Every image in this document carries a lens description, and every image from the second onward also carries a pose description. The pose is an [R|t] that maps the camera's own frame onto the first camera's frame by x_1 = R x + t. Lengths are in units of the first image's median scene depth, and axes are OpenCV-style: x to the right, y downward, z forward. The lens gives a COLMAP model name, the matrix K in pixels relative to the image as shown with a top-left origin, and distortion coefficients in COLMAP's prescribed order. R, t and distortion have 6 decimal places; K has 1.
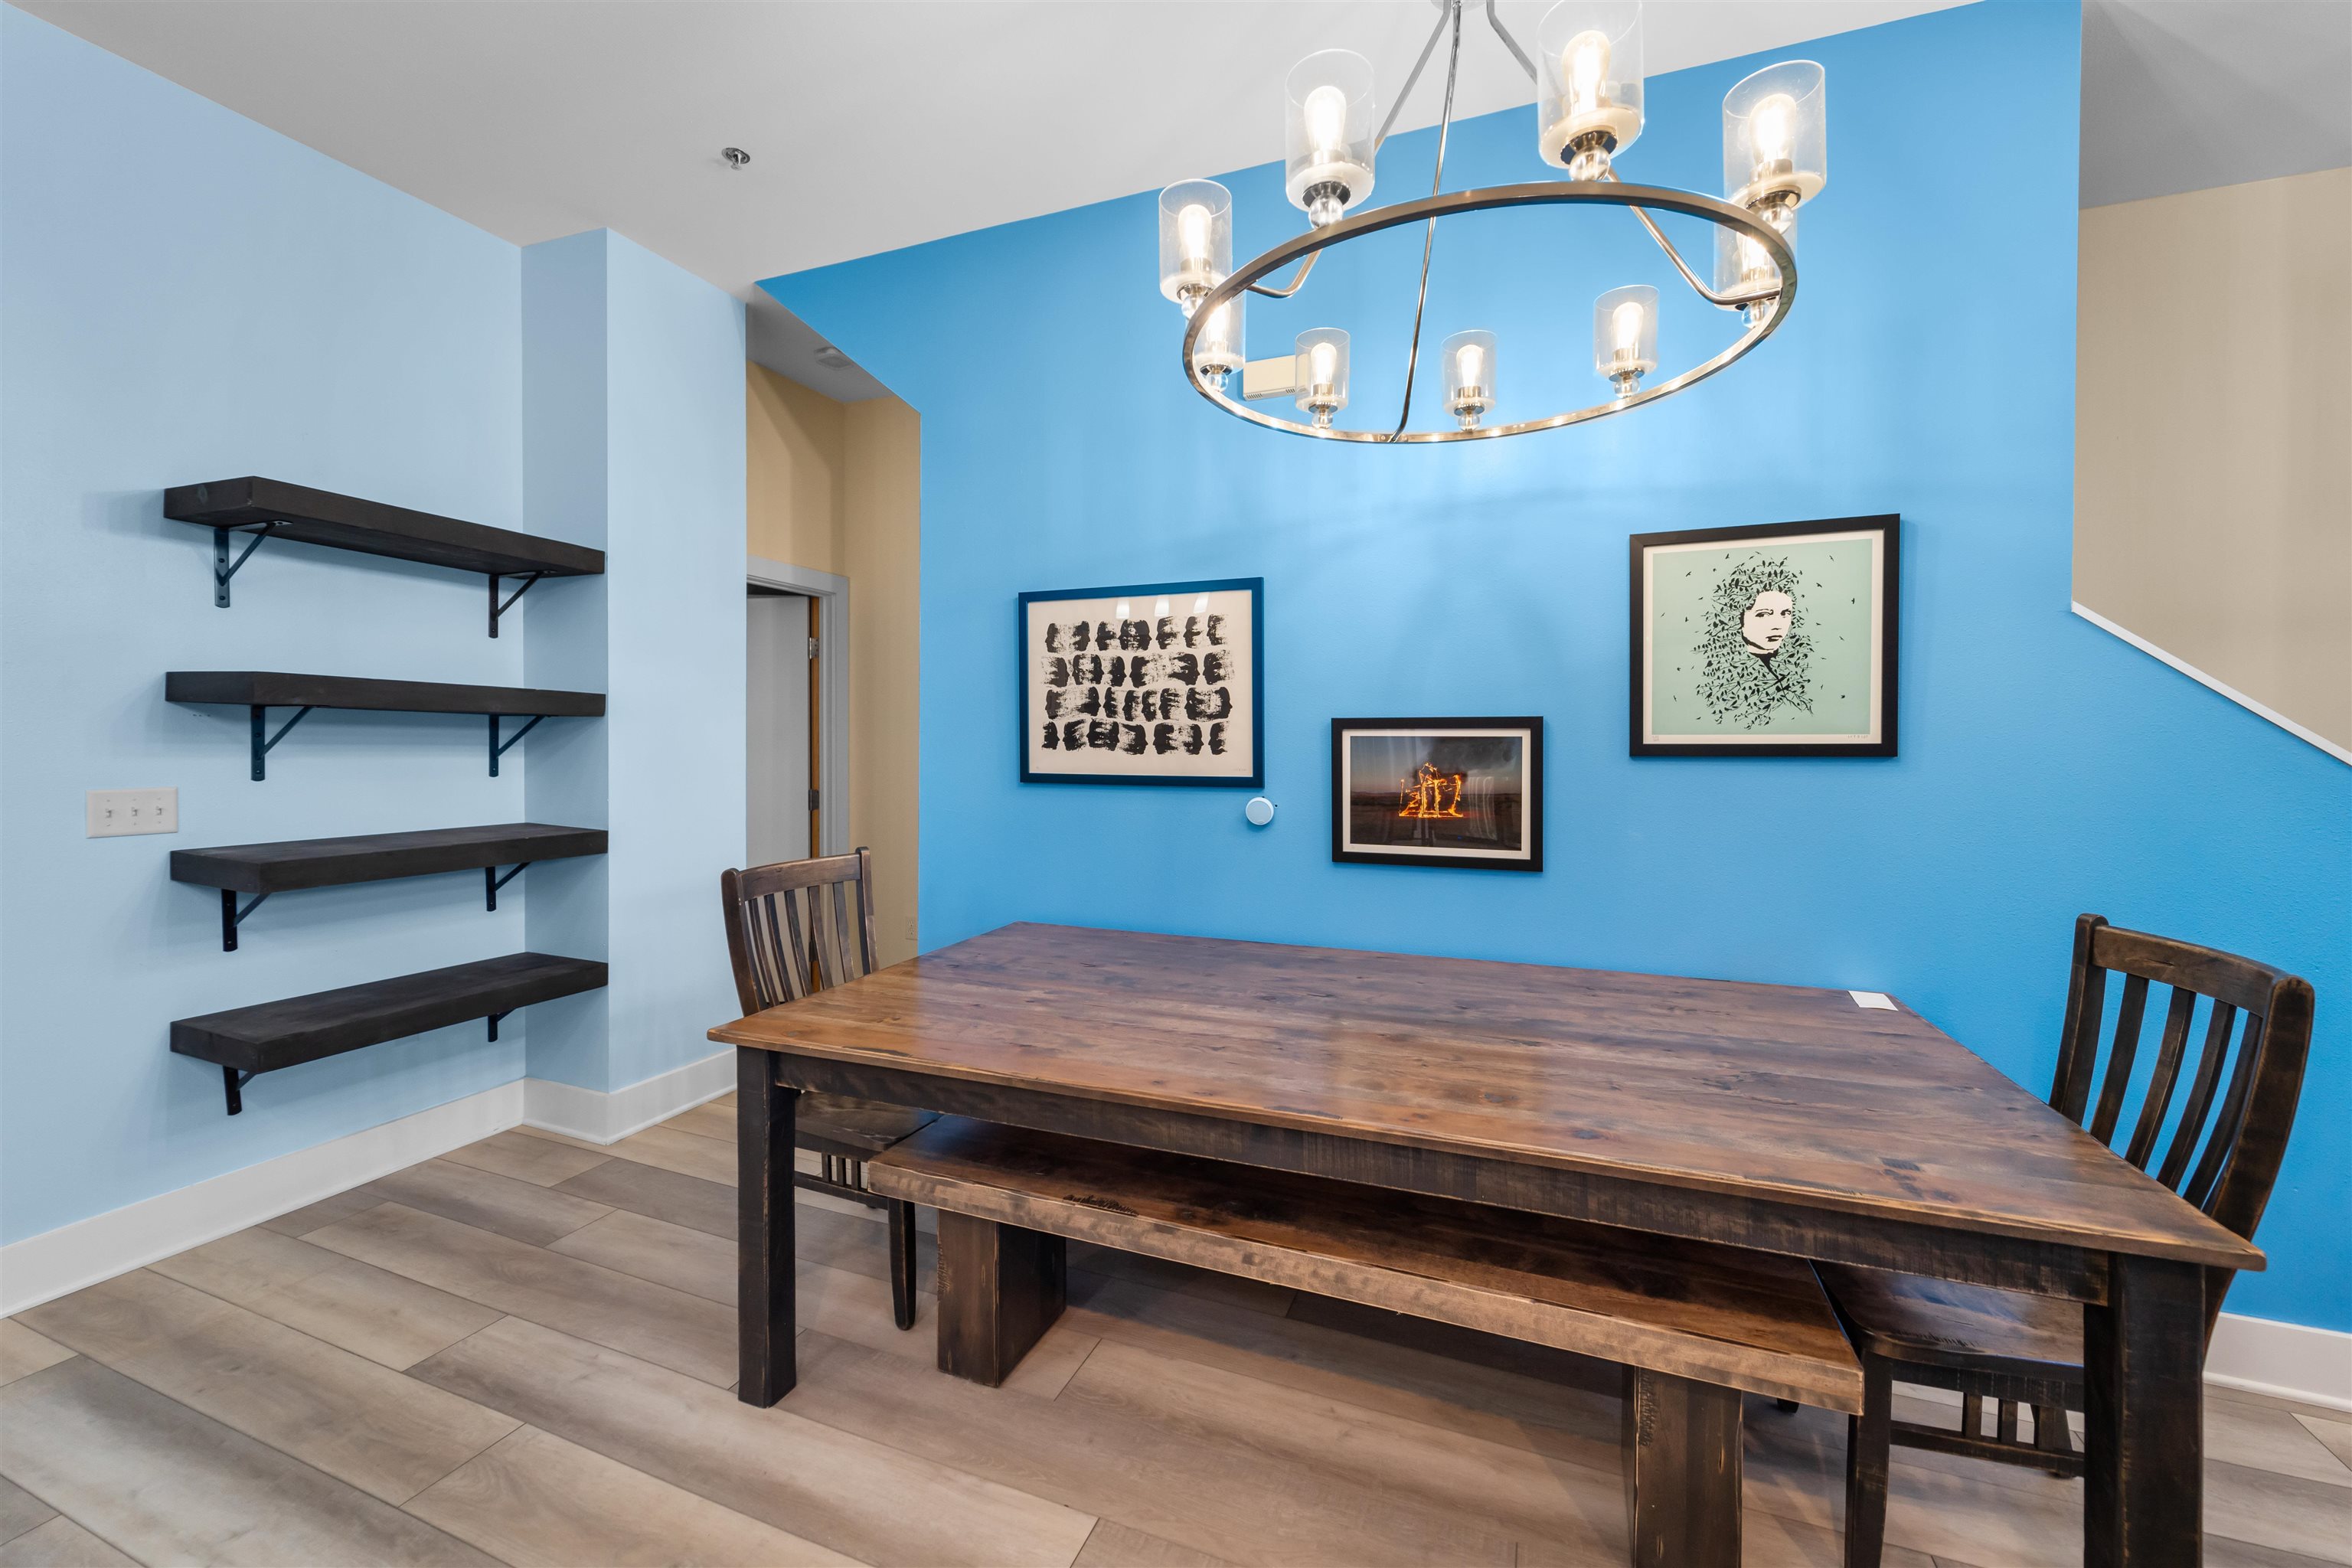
lens RADIAL K [[953.2, 0, 1171.4], [0, 953.2, 754.1], [0, 0, 1]] dist [0.002281, -0.001780]
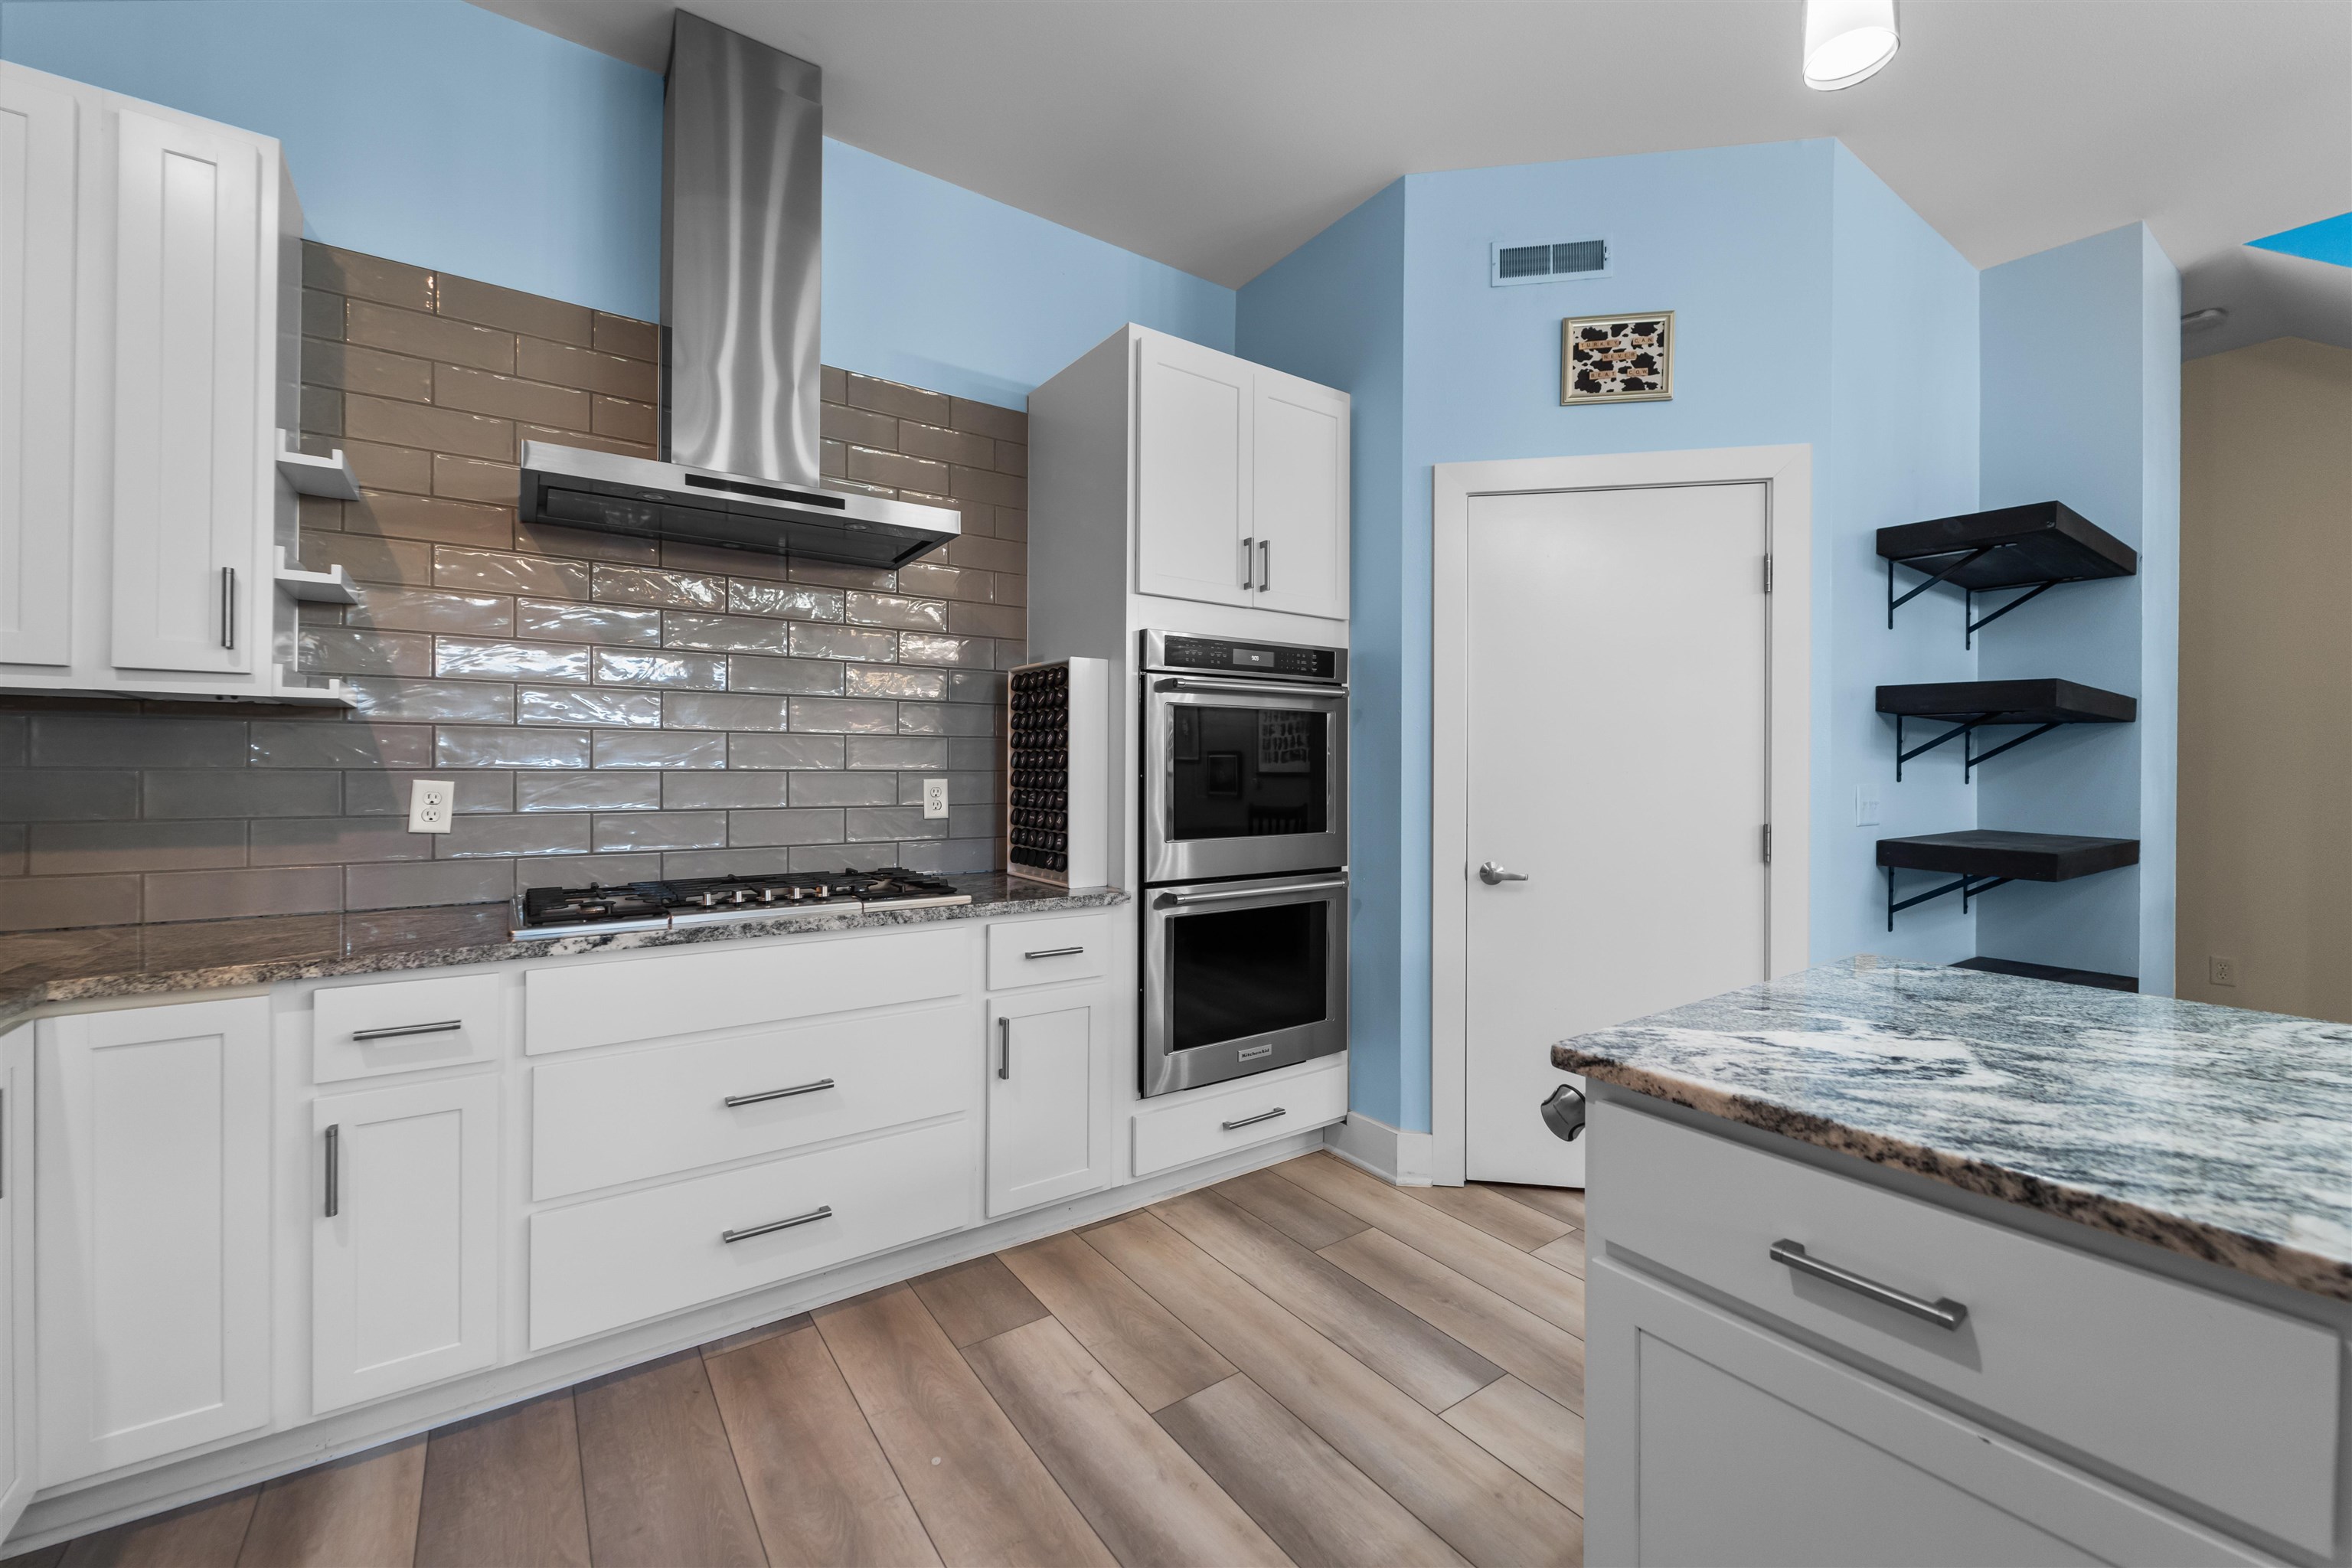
lens RADIAL K [[953.2, 0, 1196.5], [0, 953.2, 767.1], [0, 0, 1]] dist [0.002281, -0.001780]
pose [[0.841533, -0.002643, -0.540199, -1.071412], [-0.006821, 0.999856, -0.015519, 0.033474], [0.540162, 0.016745, 0.841394, -0.405960]]
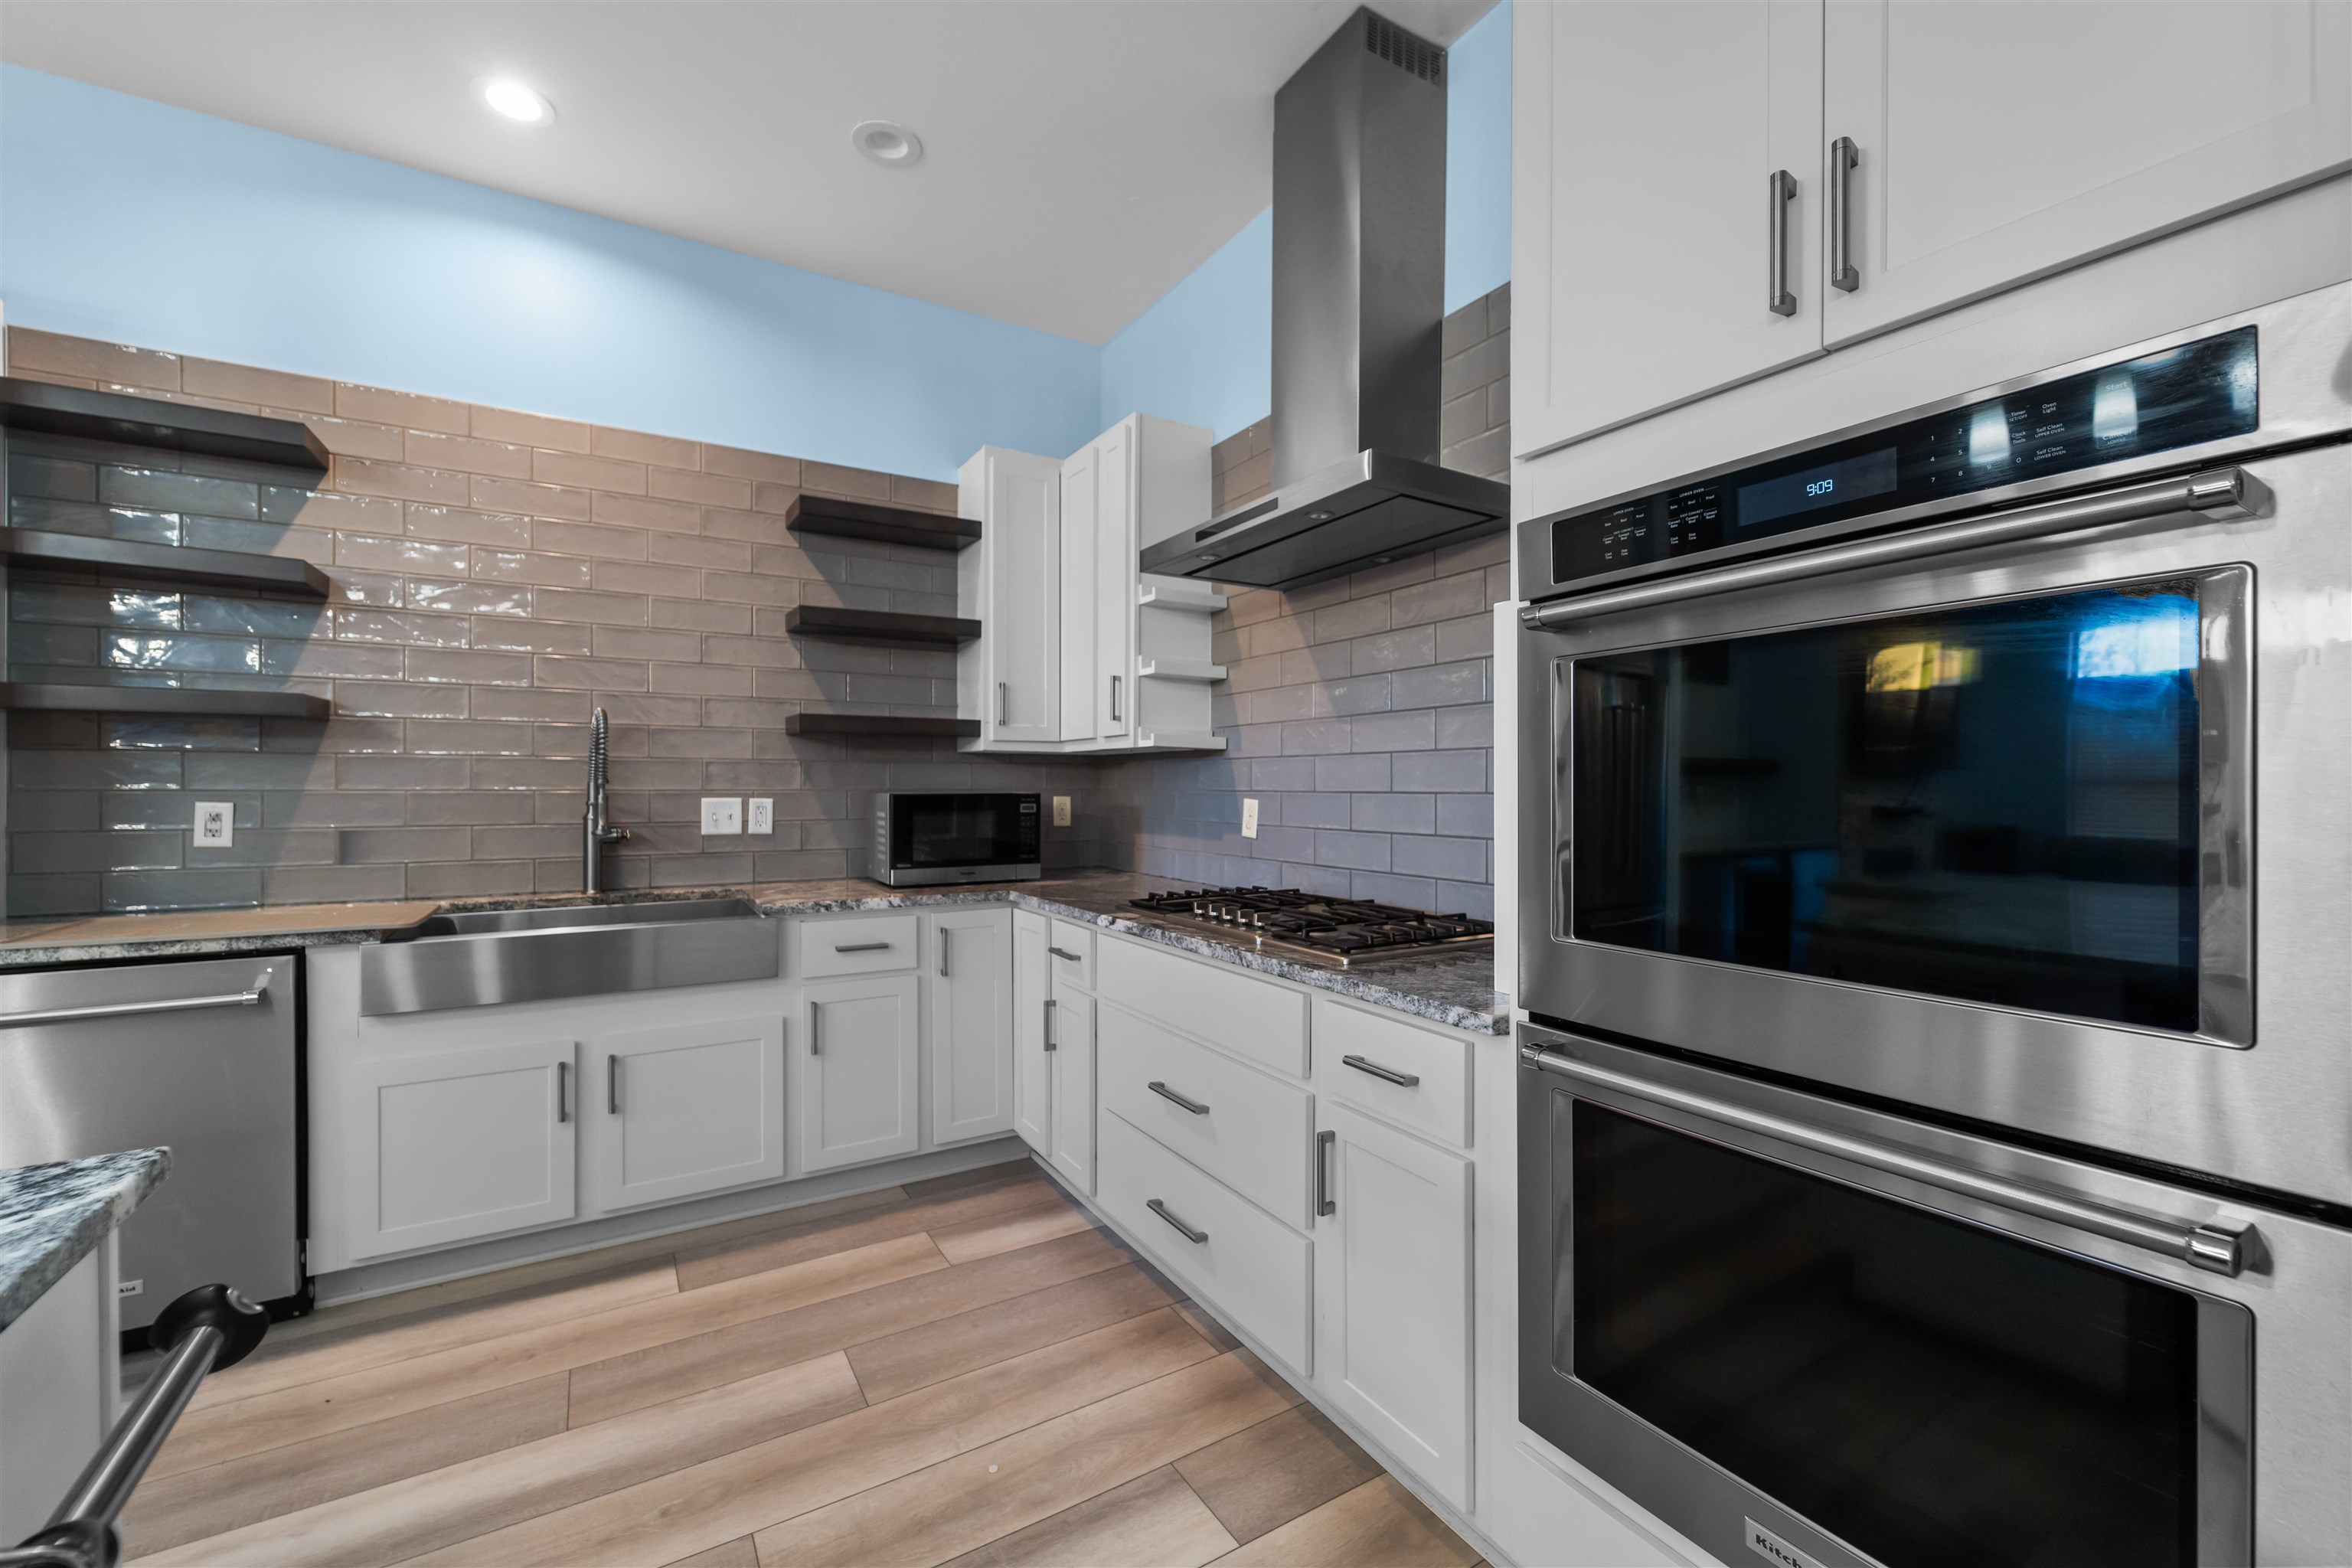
lens RADIAL K [[953.2, 0, 1169.9], [0, 953.2, 785.5], [0, 0, 1]] dist [0.002281, -0.001780]
pose [[-0.612484, -0.007927, -0.790443, -1.122447], [-0.015295, 0.999881, 0.001825, 0.019579], [0.790335, 0.013208, -0.612532, 0.568725]]
